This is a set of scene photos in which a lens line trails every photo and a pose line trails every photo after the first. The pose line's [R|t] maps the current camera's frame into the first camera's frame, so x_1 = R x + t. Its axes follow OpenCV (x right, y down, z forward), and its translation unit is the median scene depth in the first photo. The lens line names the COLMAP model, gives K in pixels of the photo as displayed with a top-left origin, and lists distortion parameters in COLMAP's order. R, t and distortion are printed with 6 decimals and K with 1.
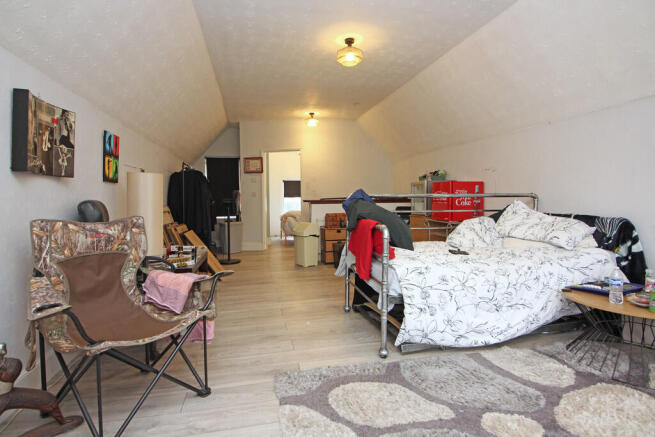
lens RADIAL K [[353.4, 0, 327.9], [0, 353.4, 219.9], [0, 0, 1]] dist [-0.007285, -0.000706]
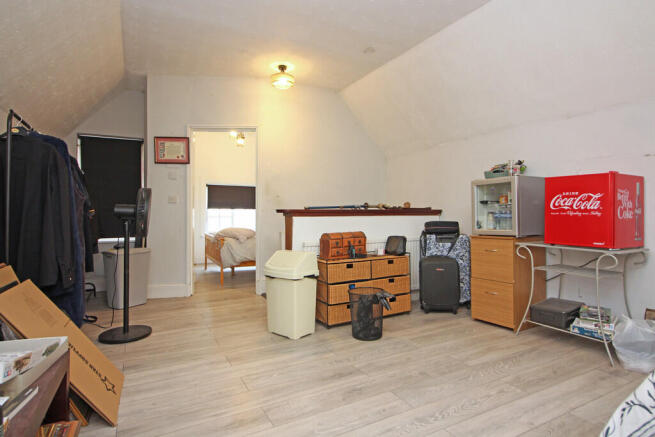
lens RADIAL K [[353.4, 0, 328.4], [0, 353.4, 216.2], [0, 0, 1]] dist [-0.007285, -0.000706]
pose [[0.962272, 0.005806, 0.272026, -0.126958], [0.009062, 0.998534, -0.053371, -0.013295], [-0.271937, 0.053823, 0.960809, 0.396363]]
